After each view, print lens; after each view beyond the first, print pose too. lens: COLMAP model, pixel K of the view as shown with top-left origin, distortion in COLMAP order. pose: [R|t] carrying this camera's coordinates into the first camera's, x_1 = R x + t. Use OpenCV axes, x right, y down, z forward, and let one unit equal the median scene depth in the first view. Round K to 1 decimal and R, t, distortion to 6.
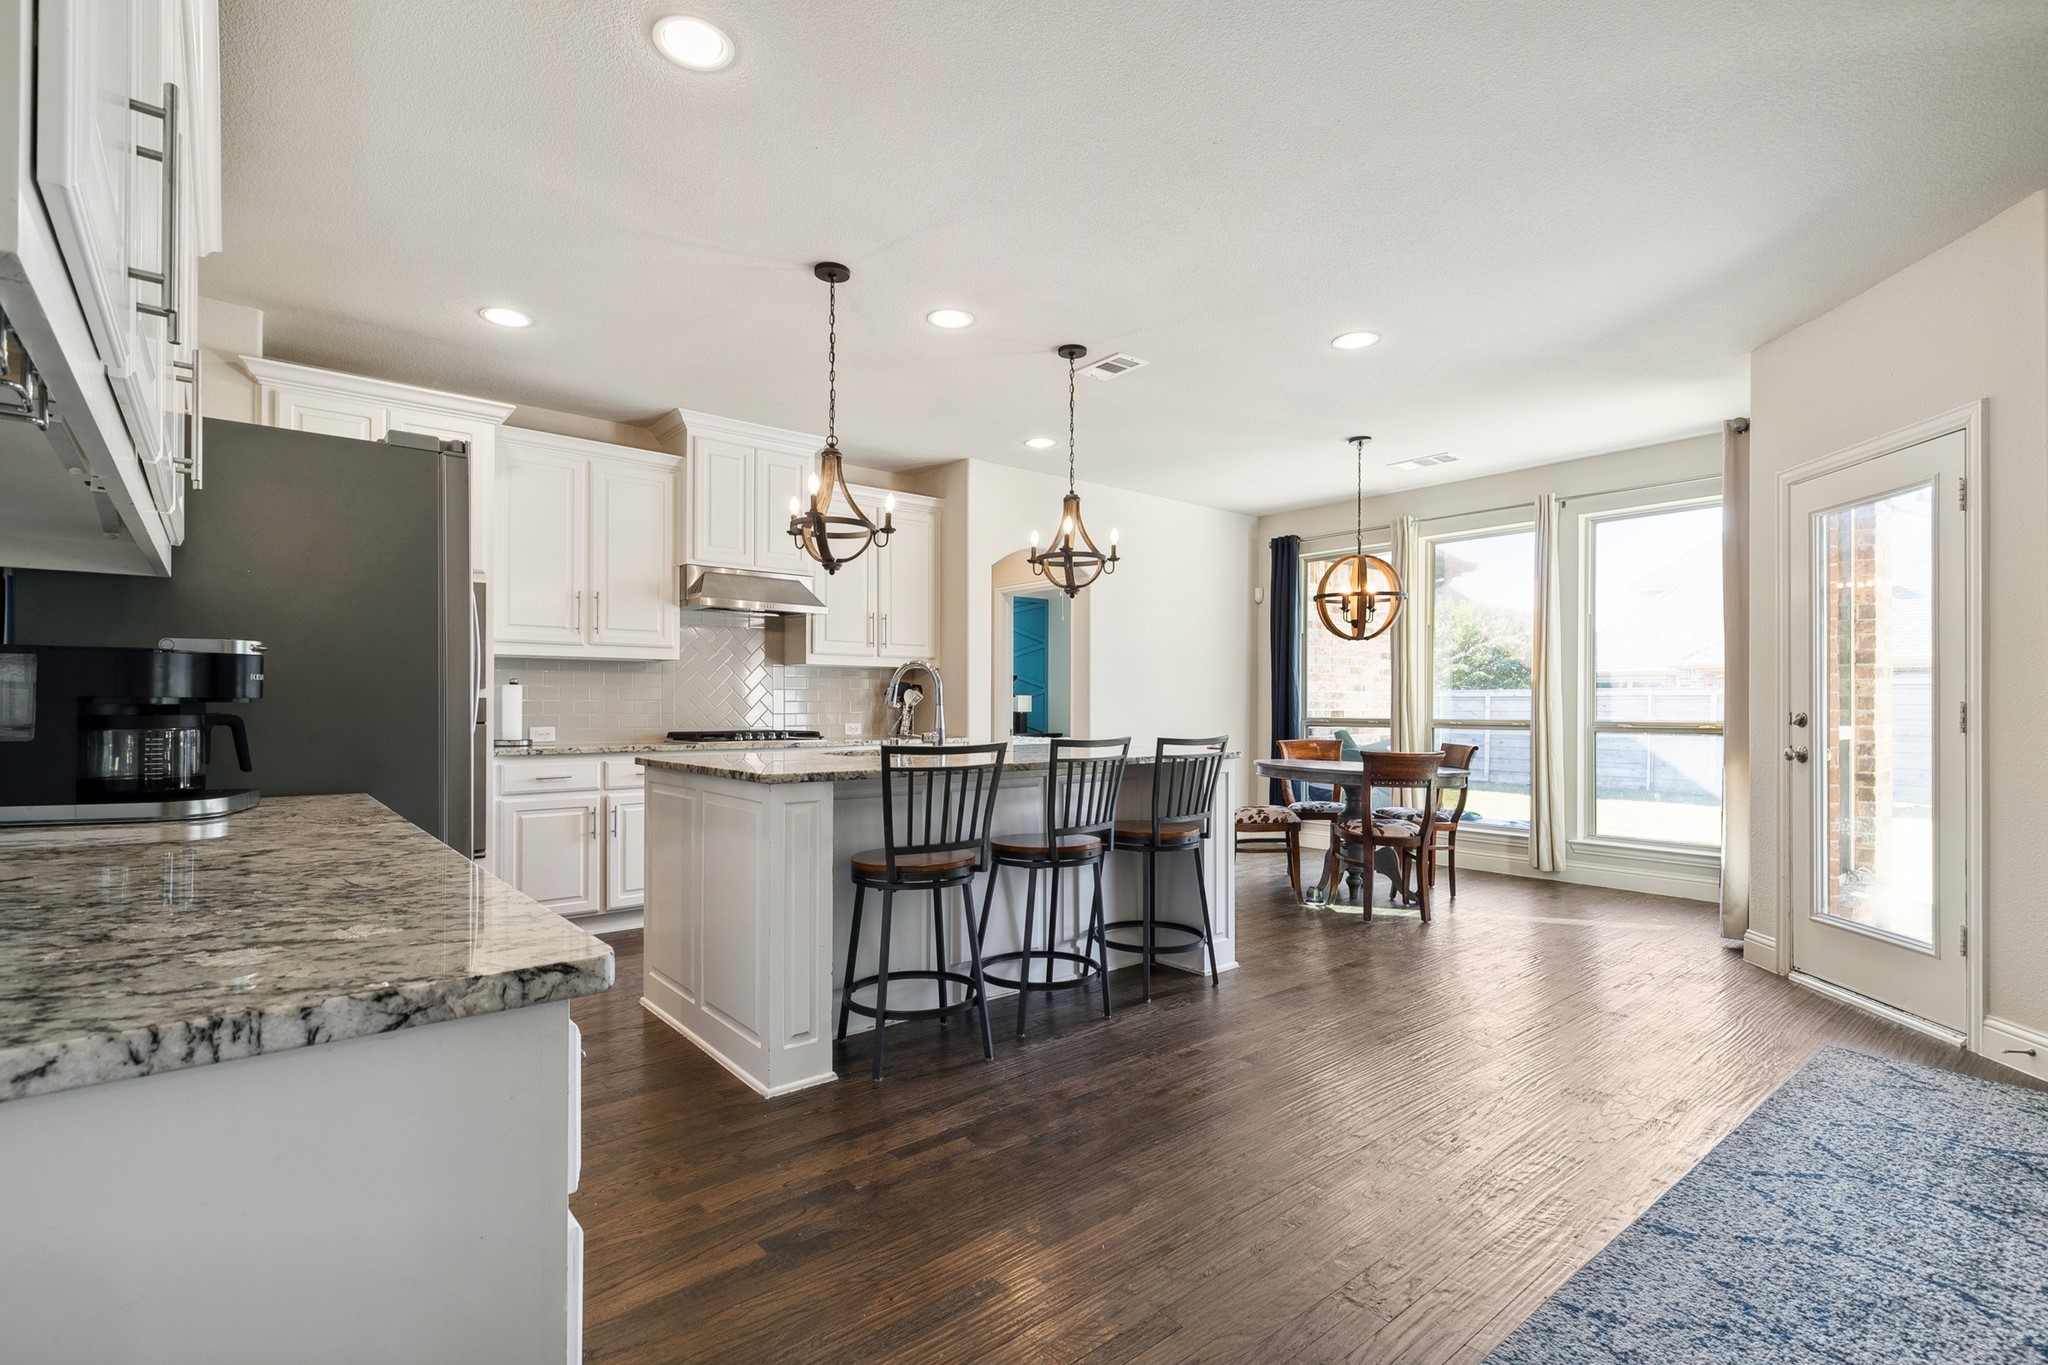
lens RADIAL K [[938.3, 0, 1021.4], [0, 938.3, 700.1], [0, 0, 1]] dist [-0.000730, -0.000080]
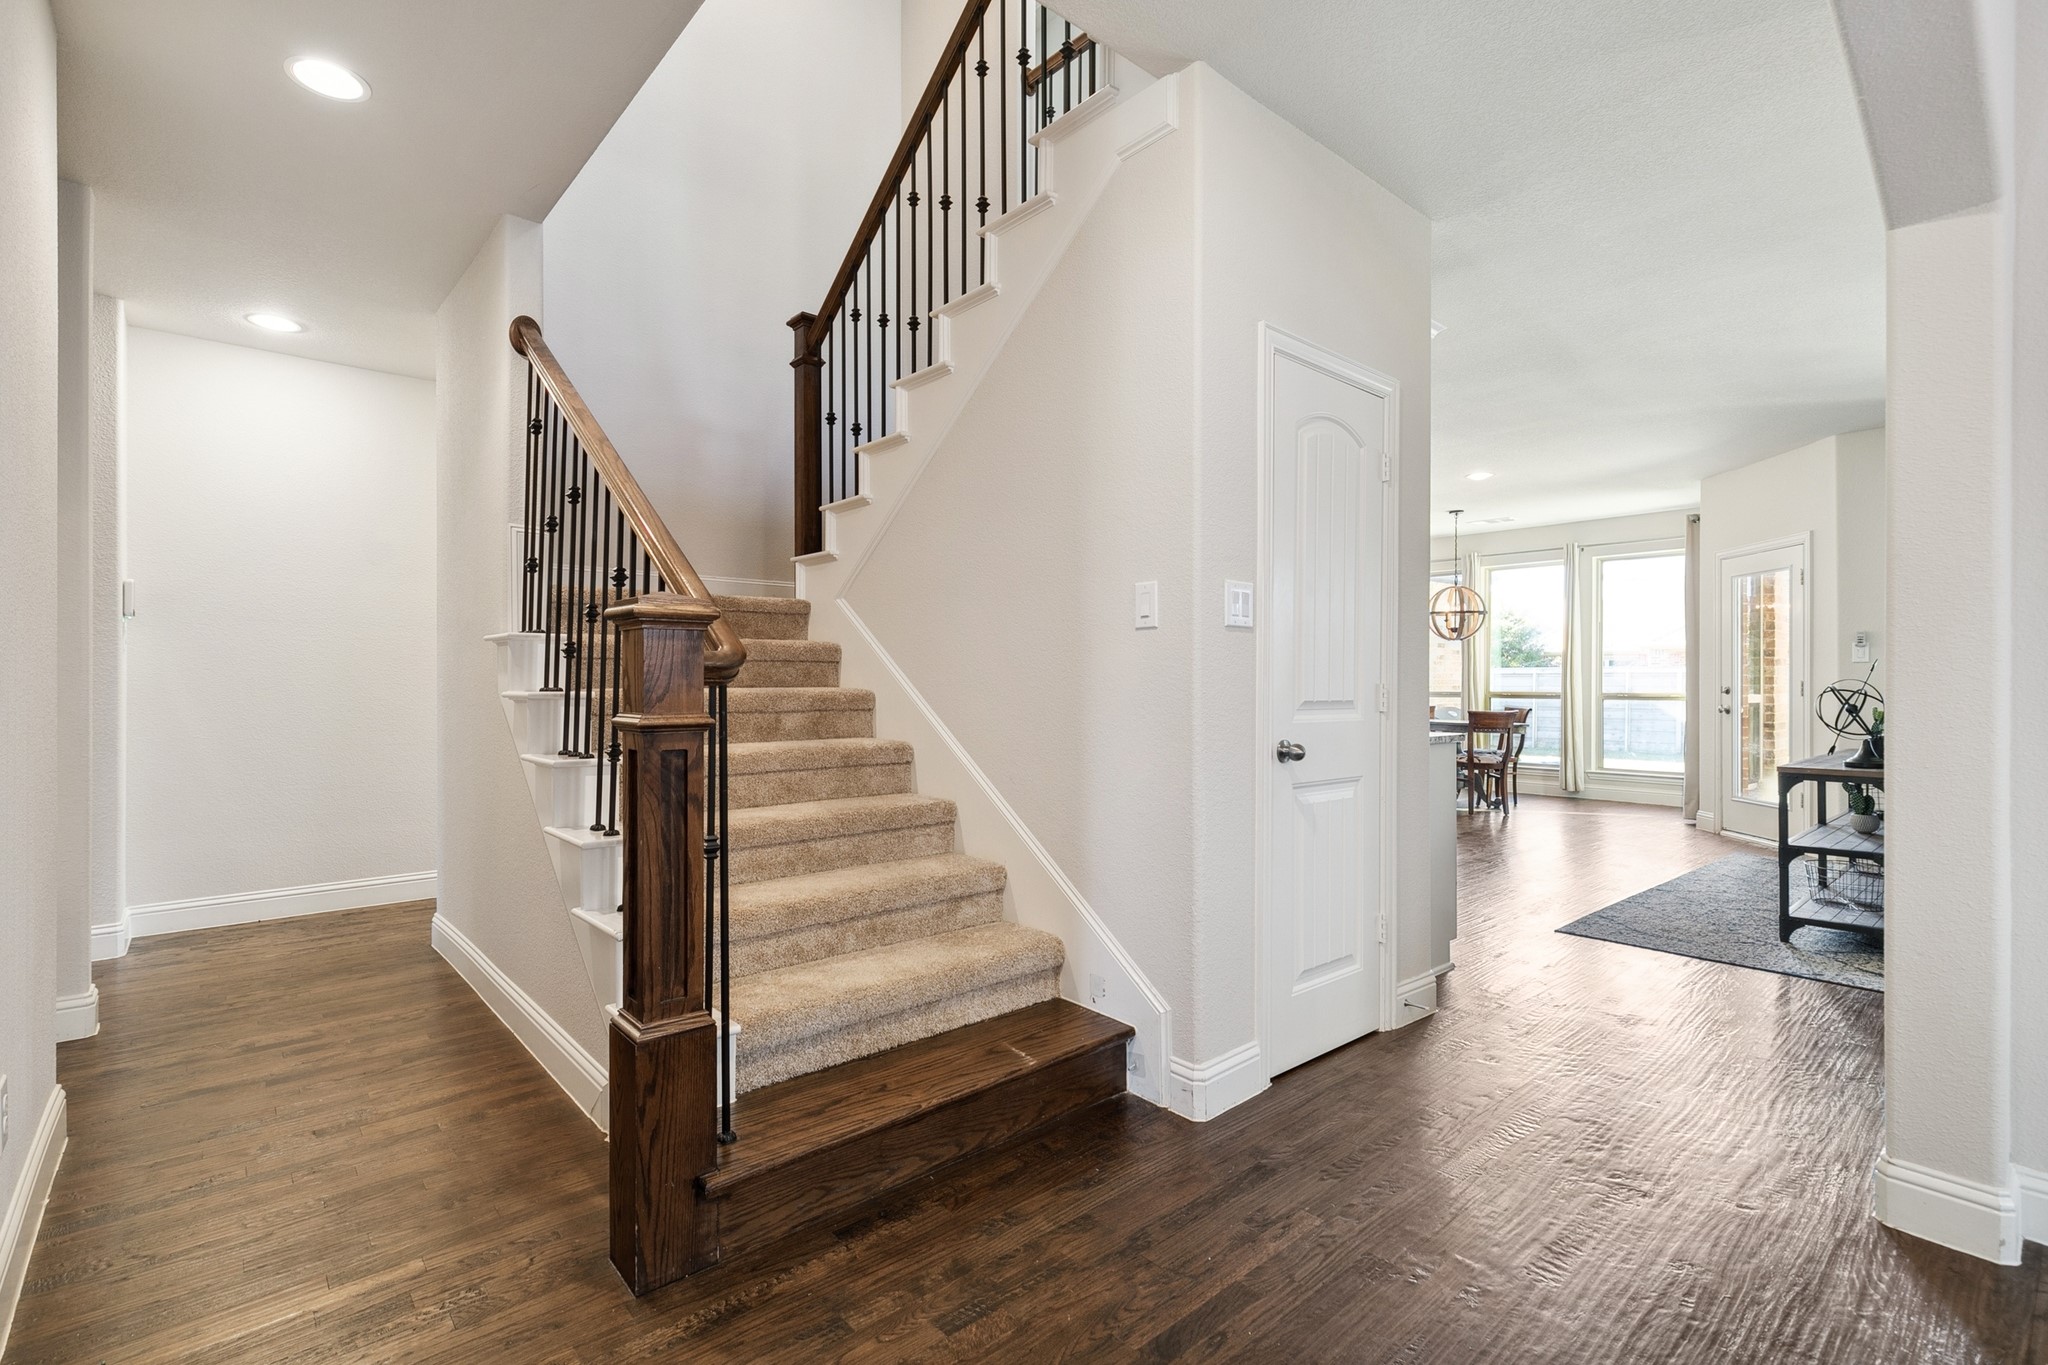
lens RADIAL K [[939.7, 0, 1024.0], [0, 939.7, 682.5], [0, 0, 1]] dist [0.000859, 0.000316]
pose [[0.999625, -0.003220, 0.027192, -0.372678], [0.003041, 0.999974, 0.006604, -0.006780], [-0.027212, -0.006519, 0.999608, -0.504661]]
